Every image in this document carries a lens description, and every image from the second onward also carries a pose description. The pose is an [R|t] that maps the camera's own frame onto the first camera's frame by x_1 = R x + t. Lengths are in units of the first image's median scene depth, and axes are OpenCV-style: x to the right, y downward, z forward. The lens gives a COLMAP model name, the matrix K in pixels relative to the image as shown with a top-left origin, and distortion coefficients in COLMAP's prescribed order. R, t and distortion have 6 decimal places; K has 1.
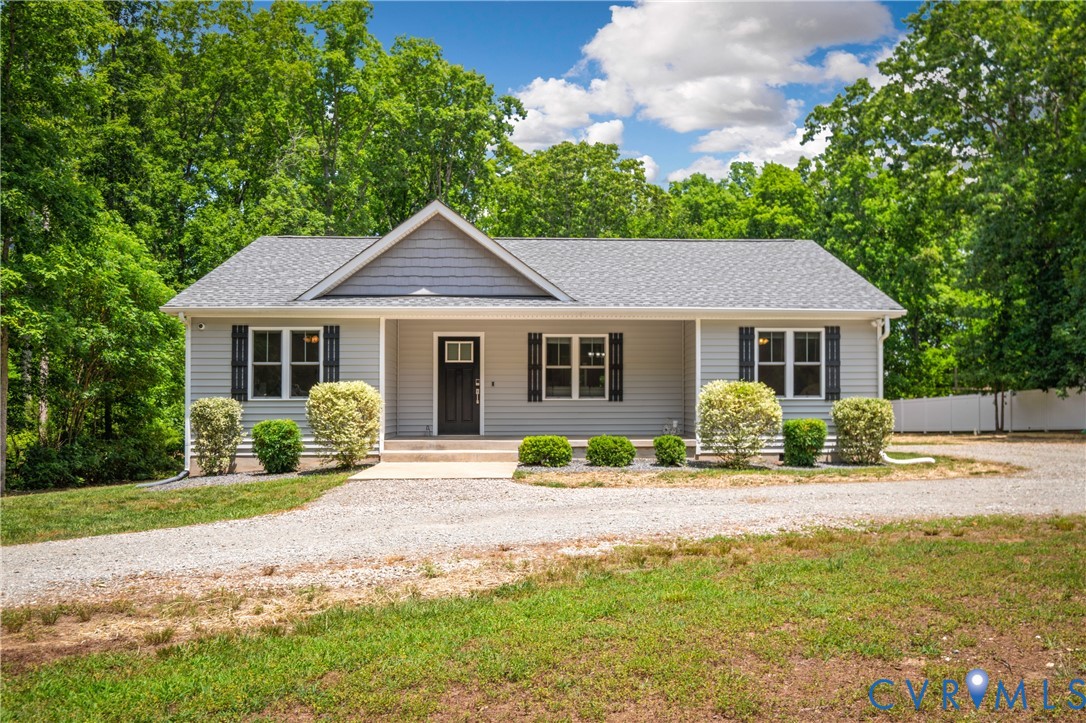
lens RADIAL K [[812.2, 0, 539.5], [0, 812.2, 356.7], [0, 0, 1]] dist [-0.003107, -0.000073]
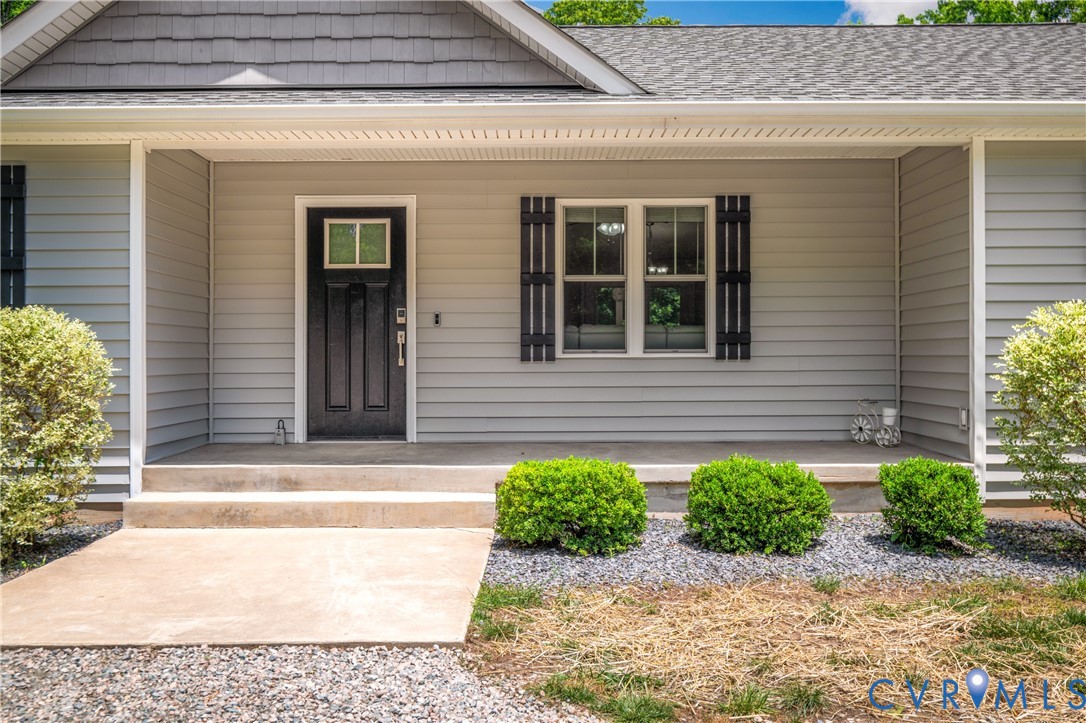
lens RADIAL K [[999.6, 0, 546.0], [0, 999.6, 358.3], [0, 0, 1]] dist [-0.001039, 0.000000]
pose [[0.999929, -0.002901, 0.011530, -0.007383], [0.002223, 0.998290, 0.058412, 0.023981], [-0.011680, -0.058383, 0.998226, 0.491694]]
